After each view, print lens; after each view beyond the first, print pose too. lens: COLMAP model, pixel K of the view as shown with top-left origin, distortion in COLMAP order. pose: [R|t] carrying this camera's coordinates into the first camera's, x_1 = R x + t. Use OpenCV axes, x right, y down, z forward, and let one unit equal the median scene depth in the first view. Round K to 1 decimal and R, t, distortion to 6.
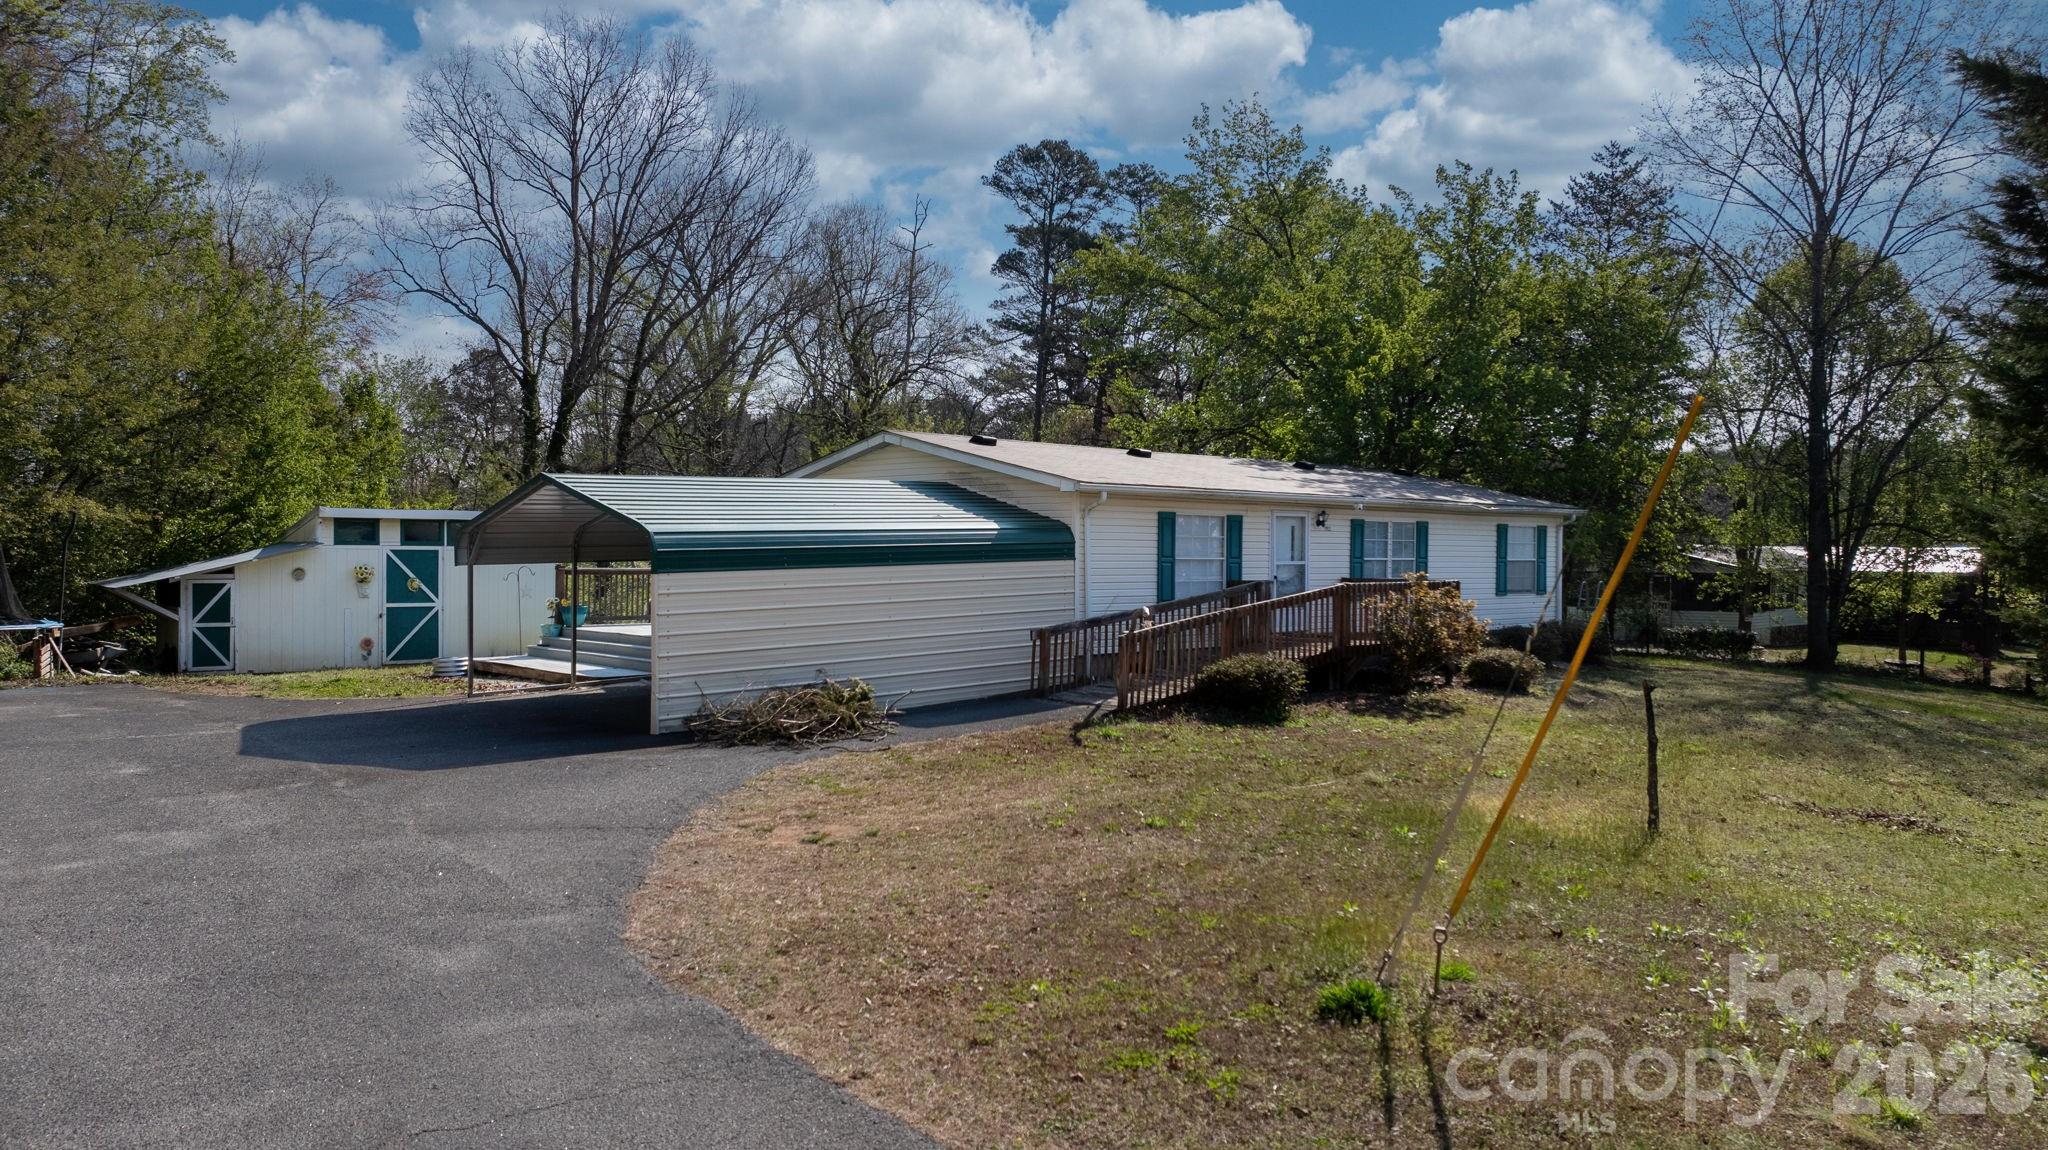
lens RADIAL K [[1444.6, 0, 1024.0], [0, 1444.6, 575.0], [0, 0, 1]] dist [-0.006255, -0.002411]
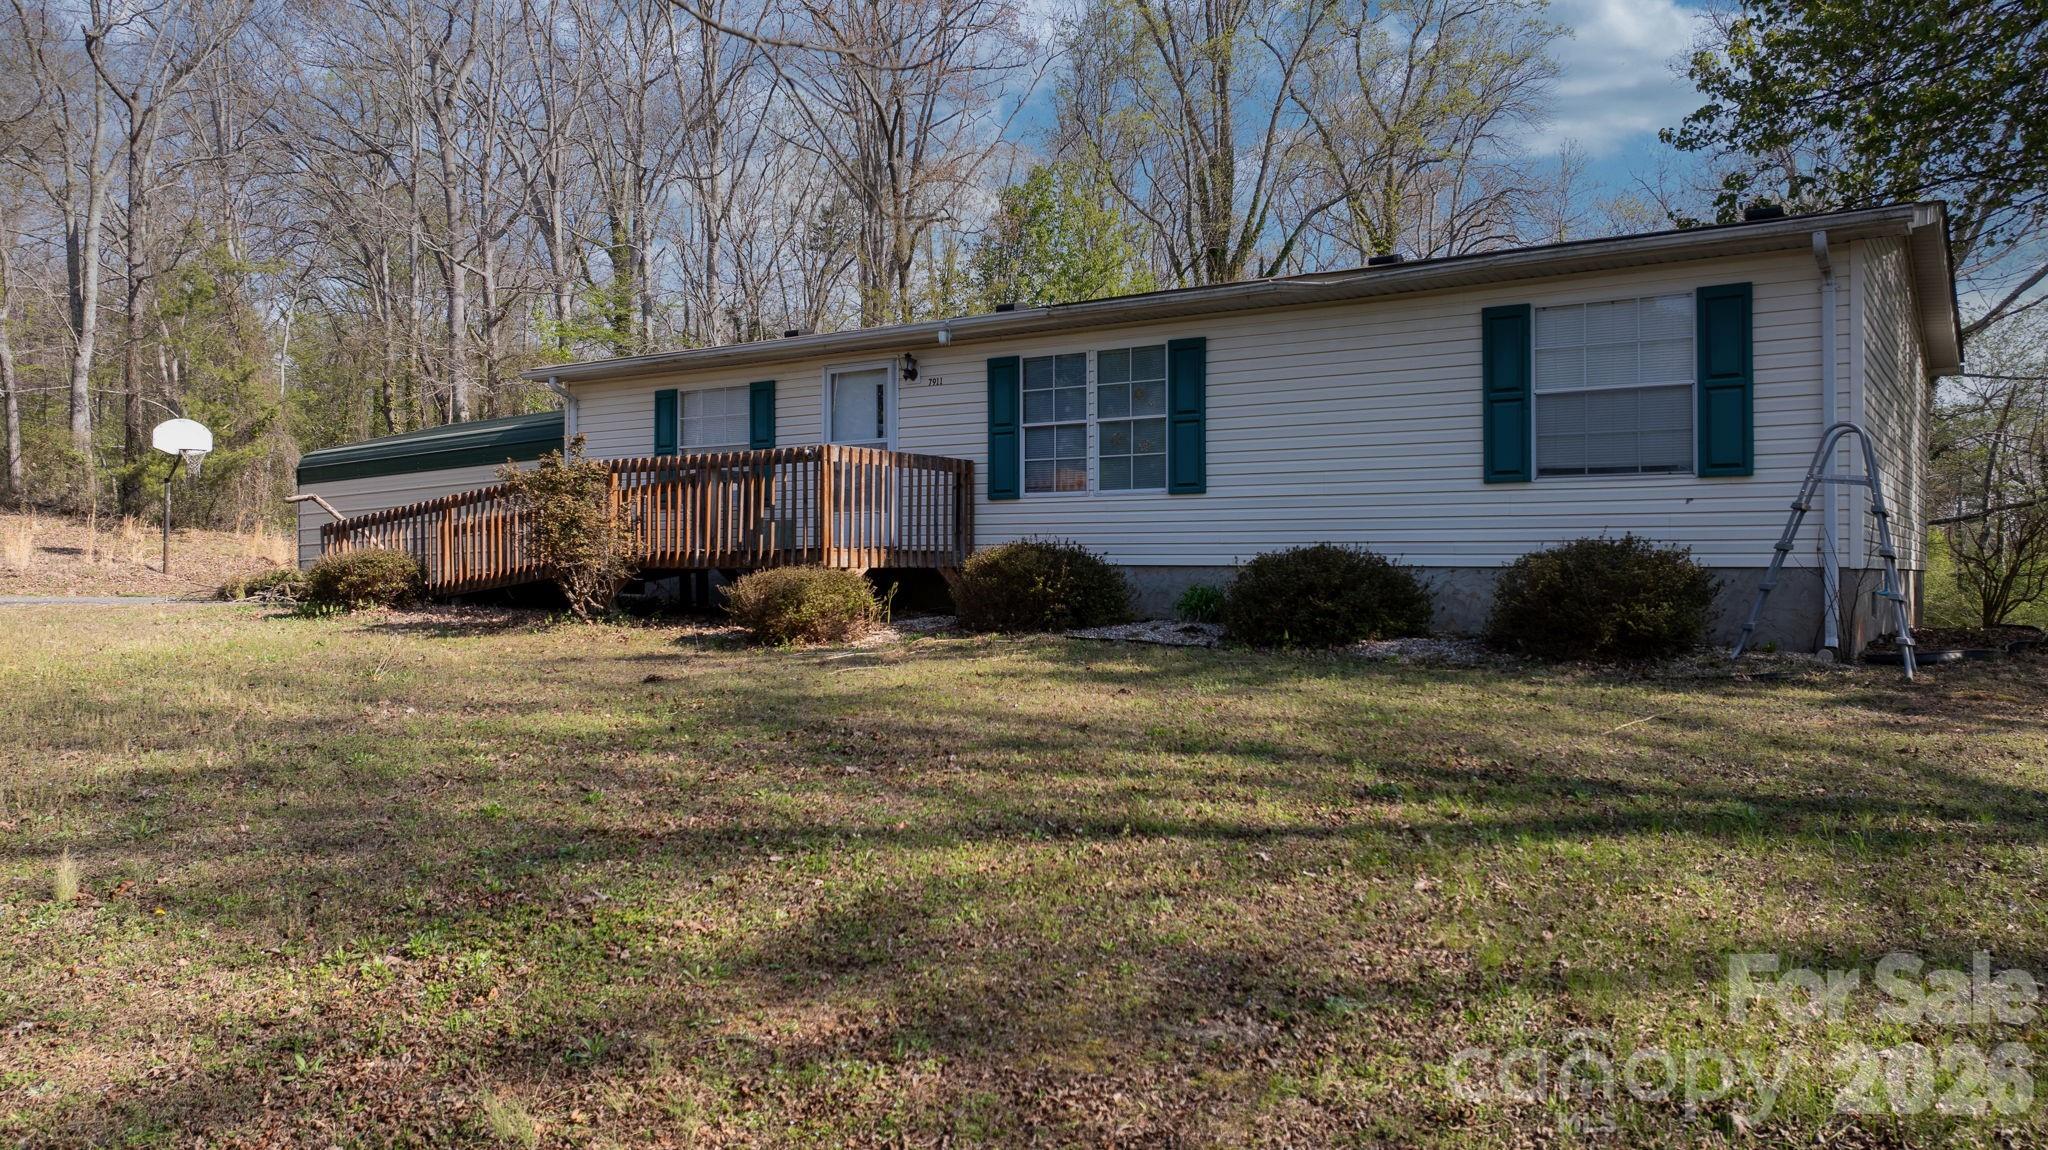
lens RADIAL K [[1444.6, 0, 1024.0], [0, 1444.6, 575.0], [0, 0, 1]] dist [-0.006255, -0.002411]
pose [[0.203069, -0.002924, -0.979160, 0.792366], [-0.019257, 0.999790, -0.006979, 0.051782], [0.978975, 0.020273, 0.202970, 0.889529]]
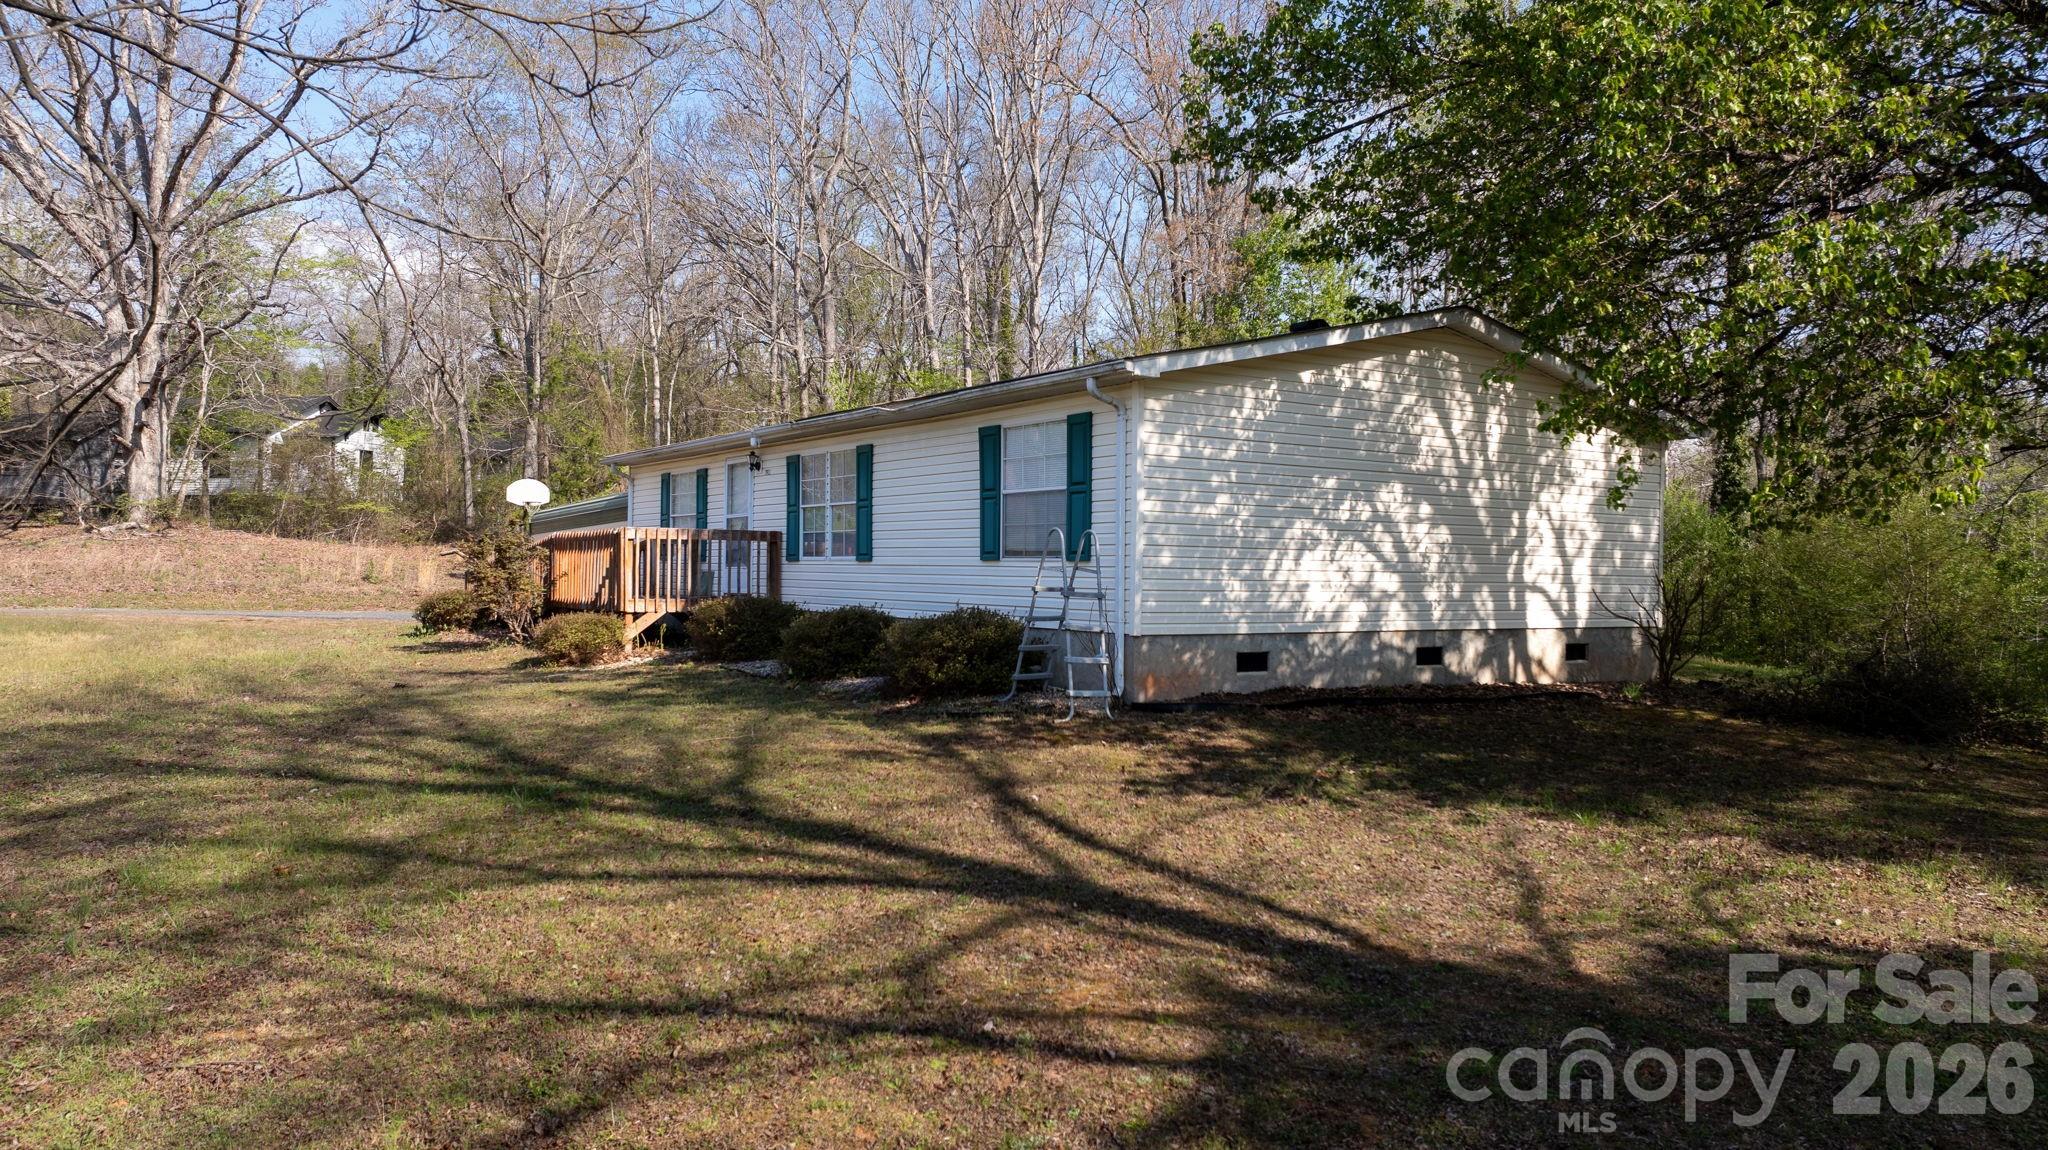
lens RADIAL K [[1444.6, 0, 1024.0], [0, 1444.6, 575.0], [0, 0, 1]] dist [-0.006255, -0.002411]
pose [[-0.167540, -0.007842, -0.985834, 0.966906], [-0.030799, 0.999522, -0.002717, 0.023515], [0.985384, 0.029907, -0.167701, 1.247741]]
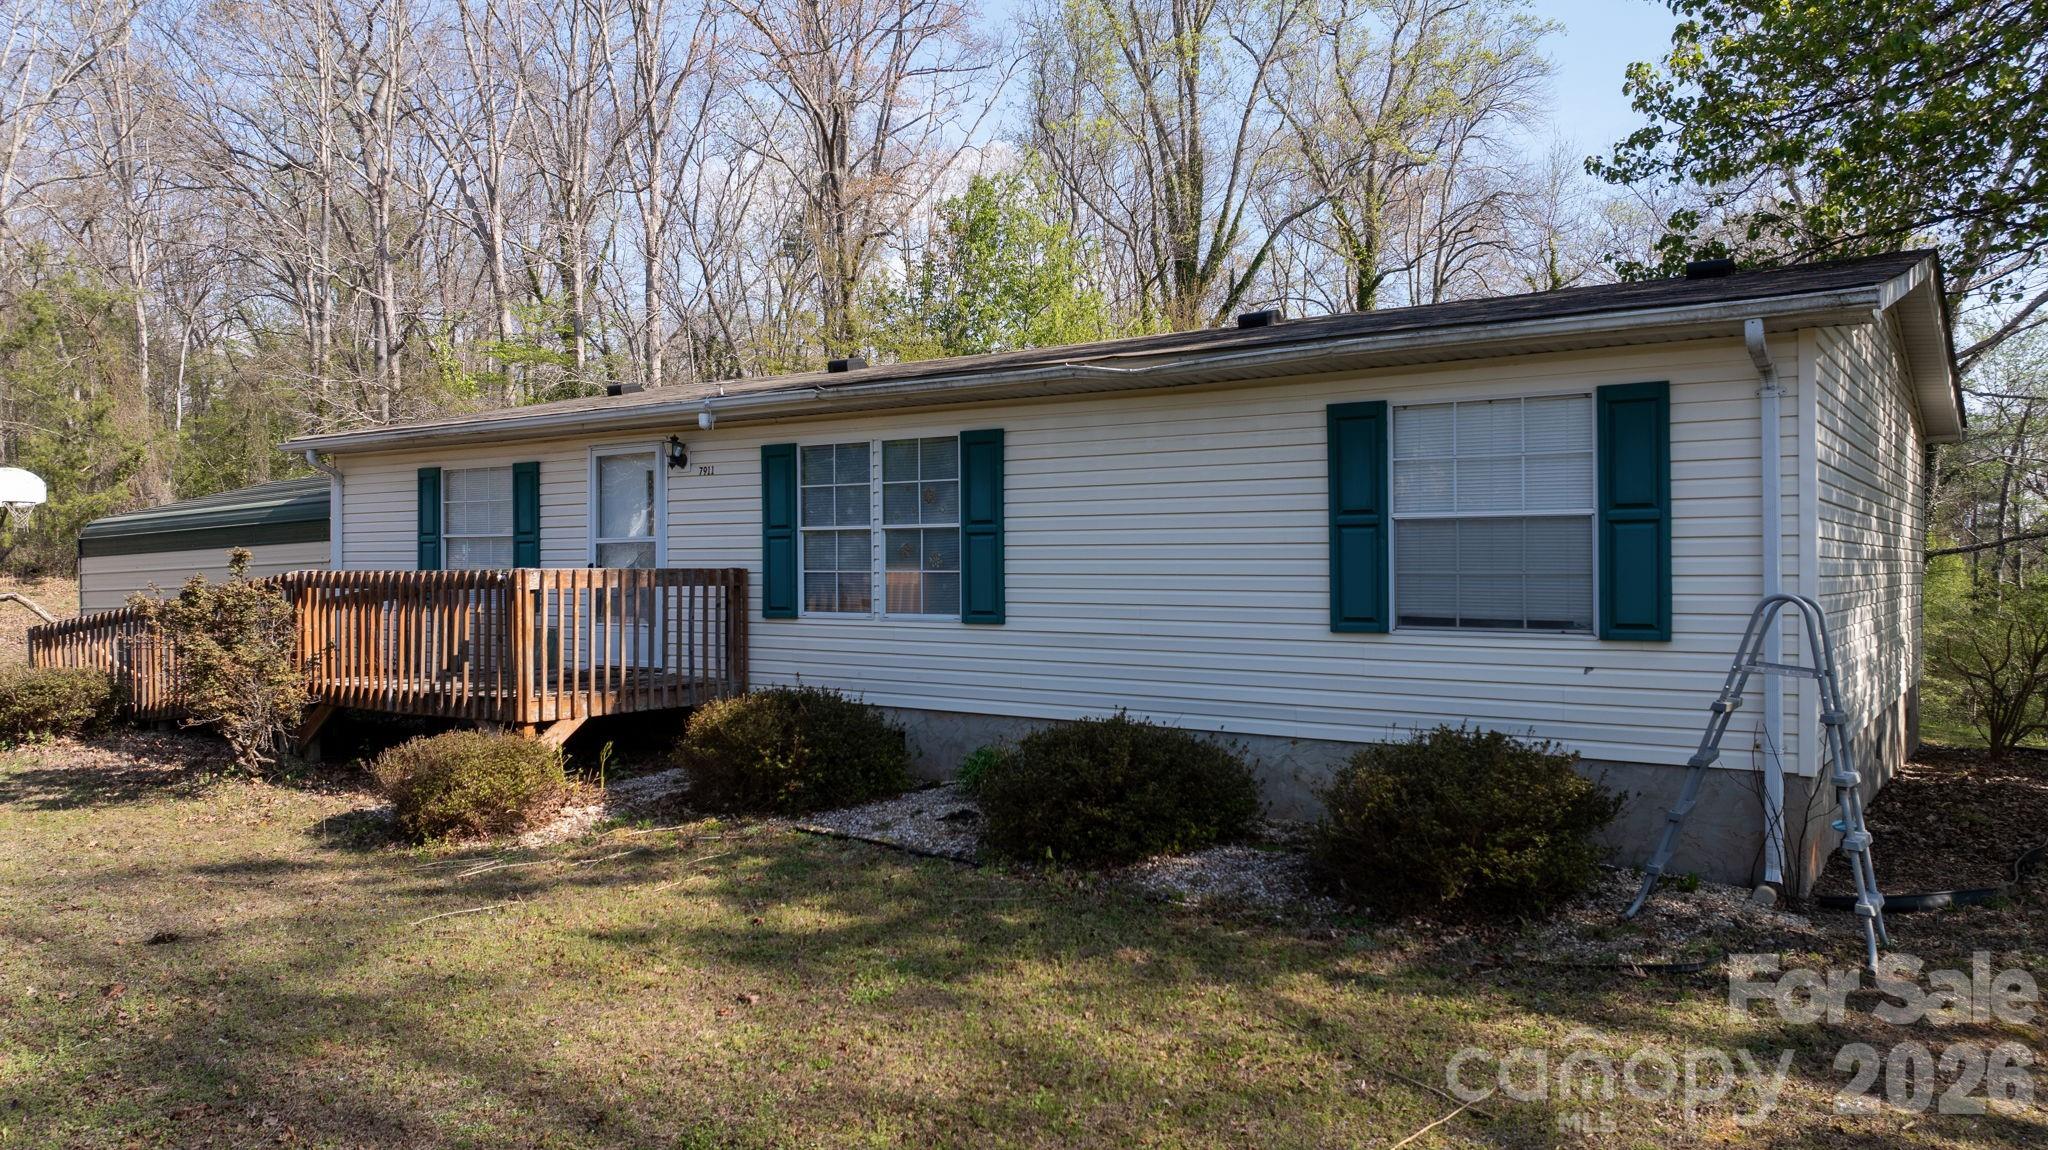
lens RADIAL K [[1444.6, 0, 1024.0], [0, 1444.6, 575.0], [0, 0, 1]] dist [-0.006255, -0.002411]
pose [[0.194391, -0.002470, -0.980921, 0.703814], [-0.014428, 0.999881, -0.005377, 0.005277], [0.980818, 0.015198, 0.194332, 0.983597]]
